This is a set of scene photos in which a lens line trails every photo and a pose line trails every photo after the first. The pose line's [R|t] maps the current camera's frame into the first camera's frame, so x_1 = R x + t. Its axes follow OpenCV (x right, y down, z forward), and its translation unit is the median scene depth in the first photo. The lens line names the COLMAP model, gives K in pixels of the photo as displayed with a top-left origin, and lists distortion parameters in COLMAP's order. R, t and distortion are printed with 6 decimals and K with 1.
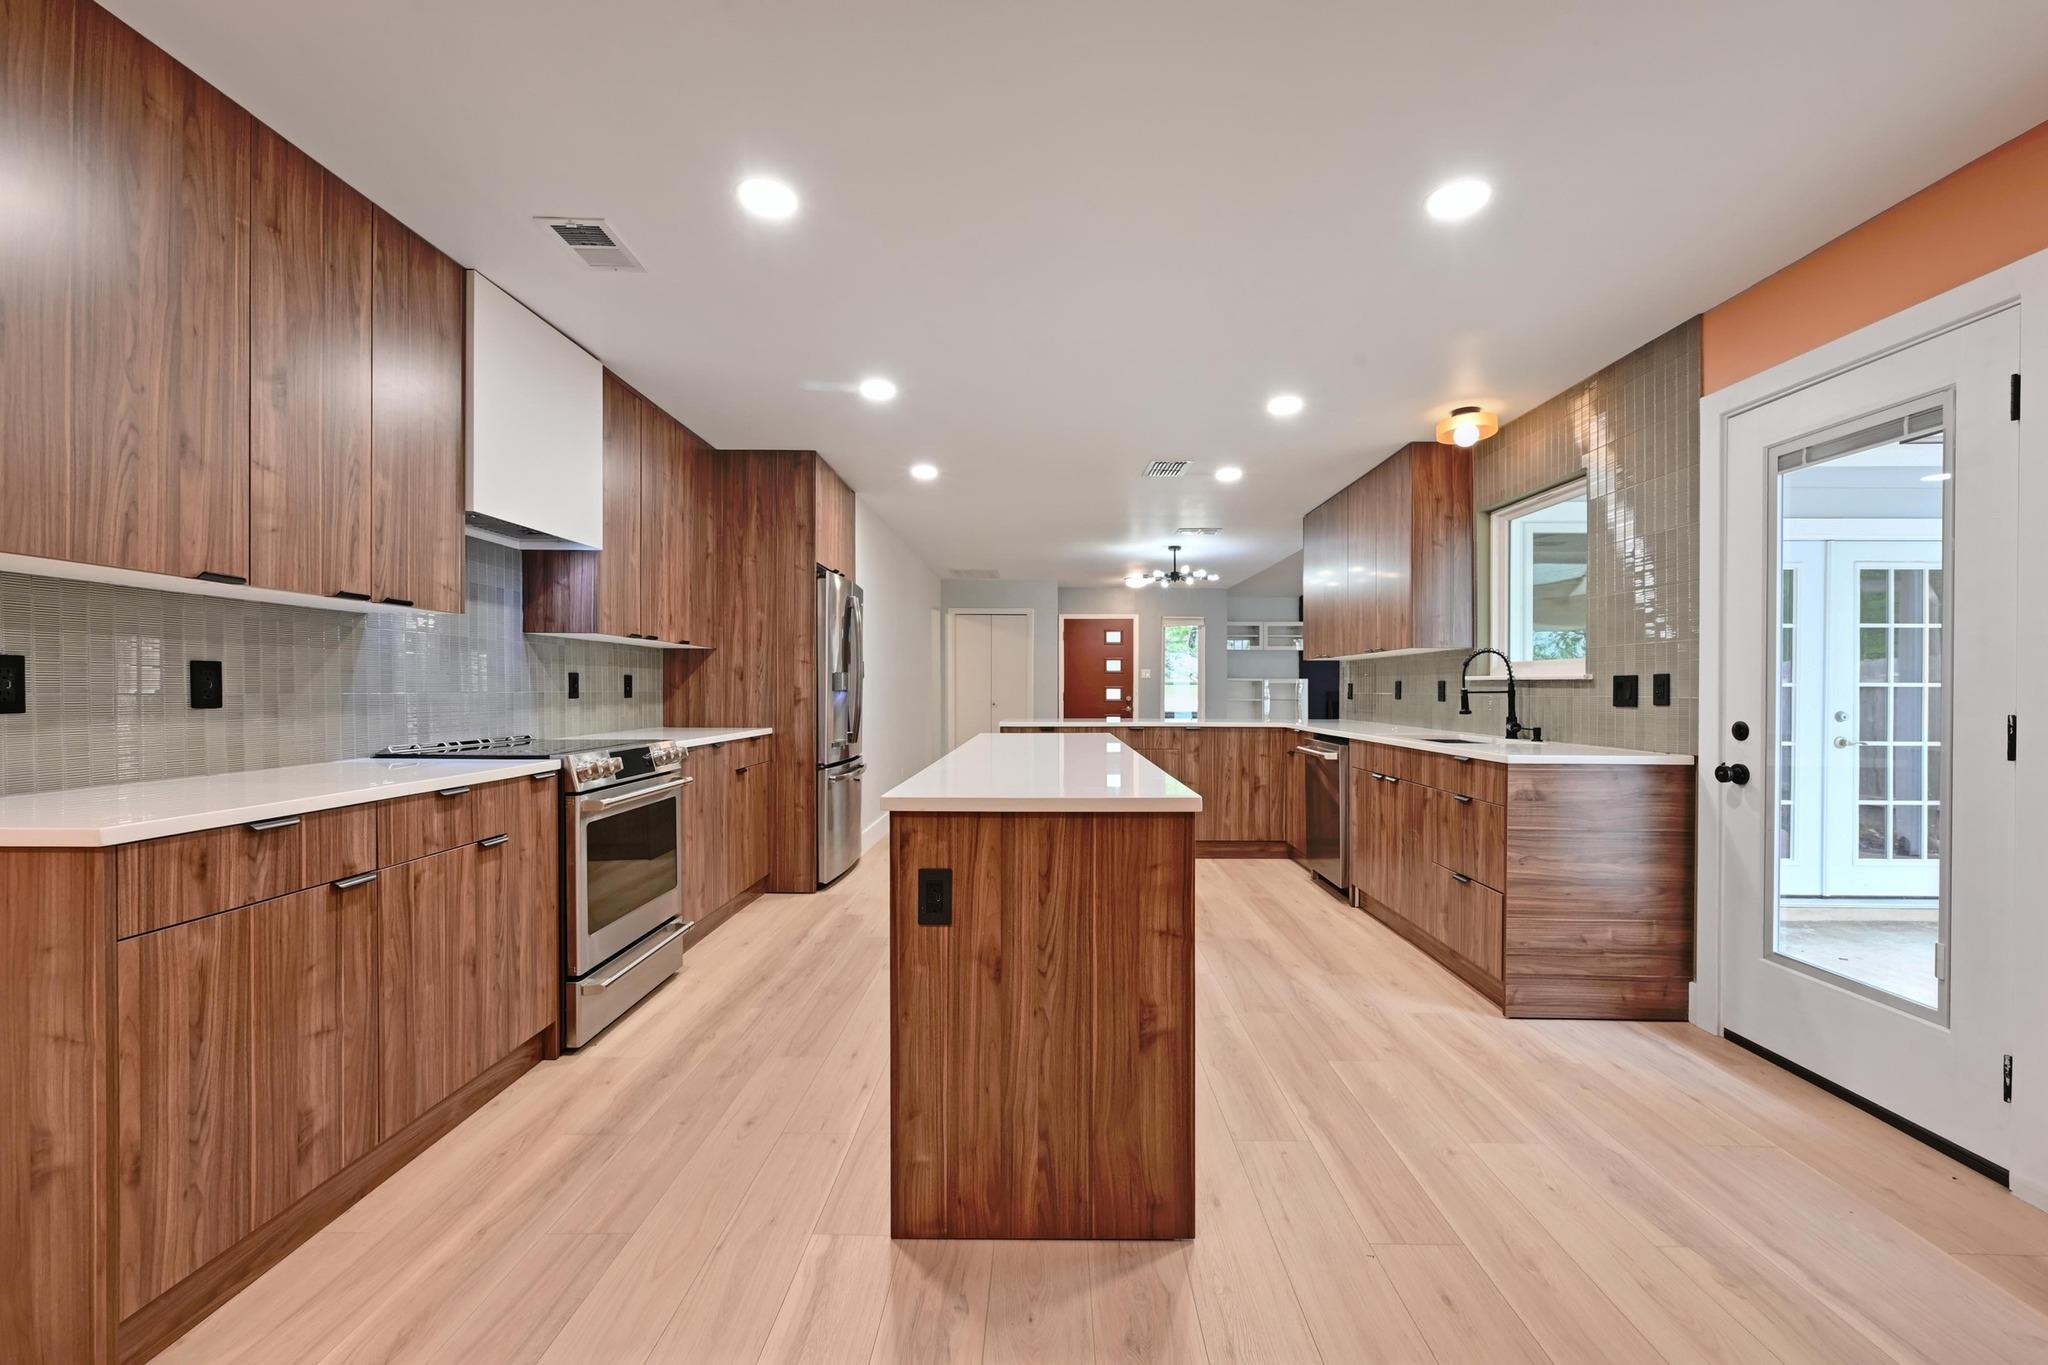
lens RADIAL K [[823.0, 0, 1025.7], [0, 823.0, 682.7], [0, 0, 1]] dist [0.002164, 0.000390]
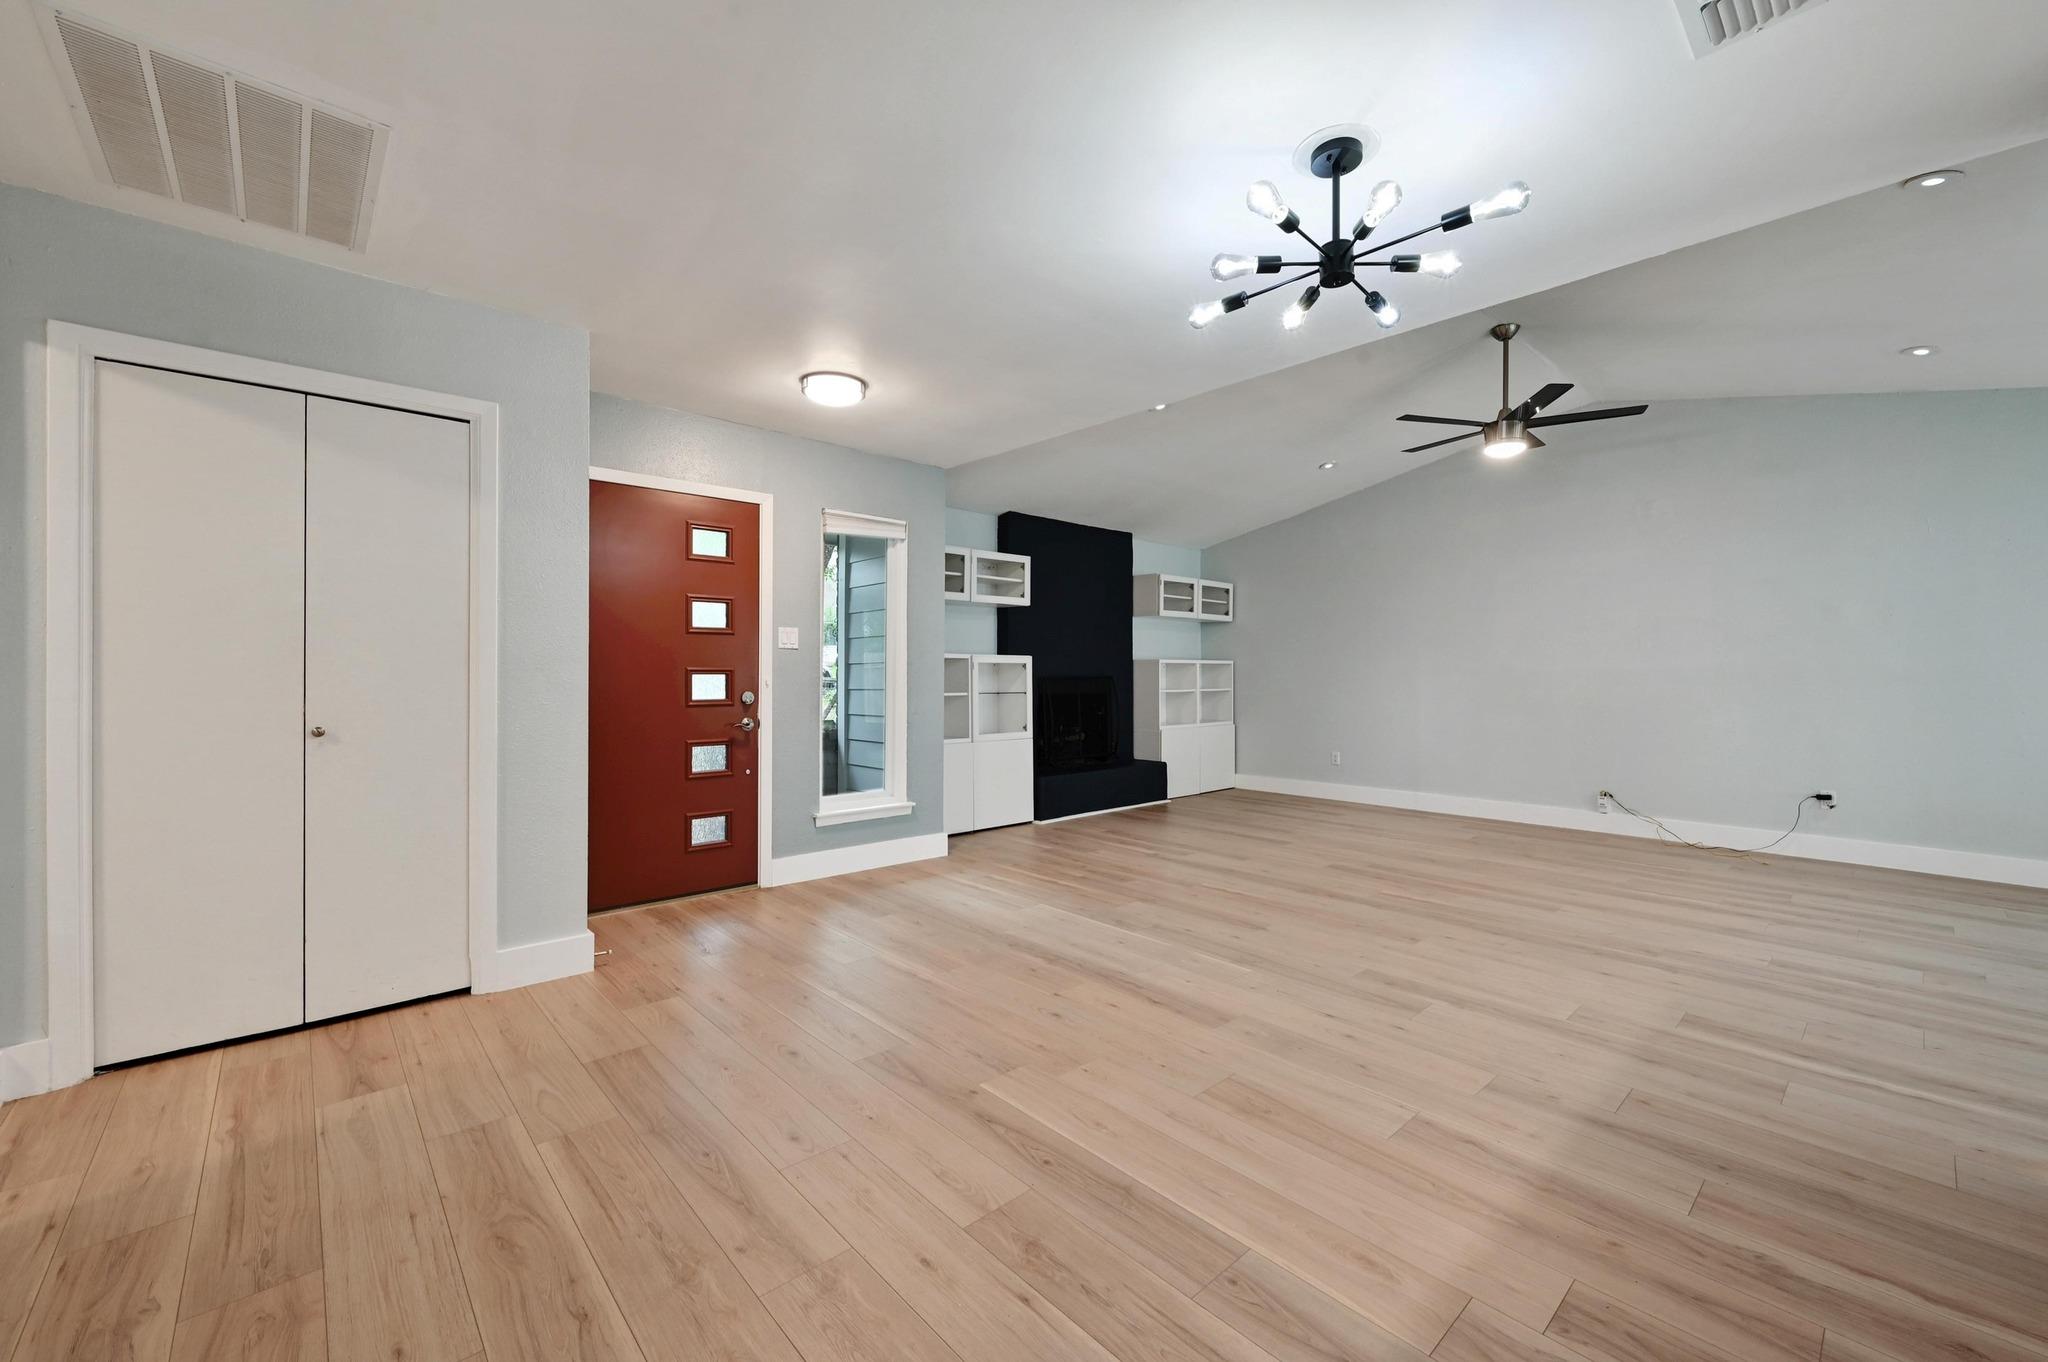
lens RADIAL K [[813.1, 0, 1029.1], [0, 813.1, 678.2], [0, 0, 1]] dist [-0.004479, 0.001310]
pose [[0.723667, -0.006442, 0.690119, -0.177629], [-0.005813, 0.999864, 0.015429, 0.009376], [-0.690125, -0.015177, 0.723531, 2.086393]]
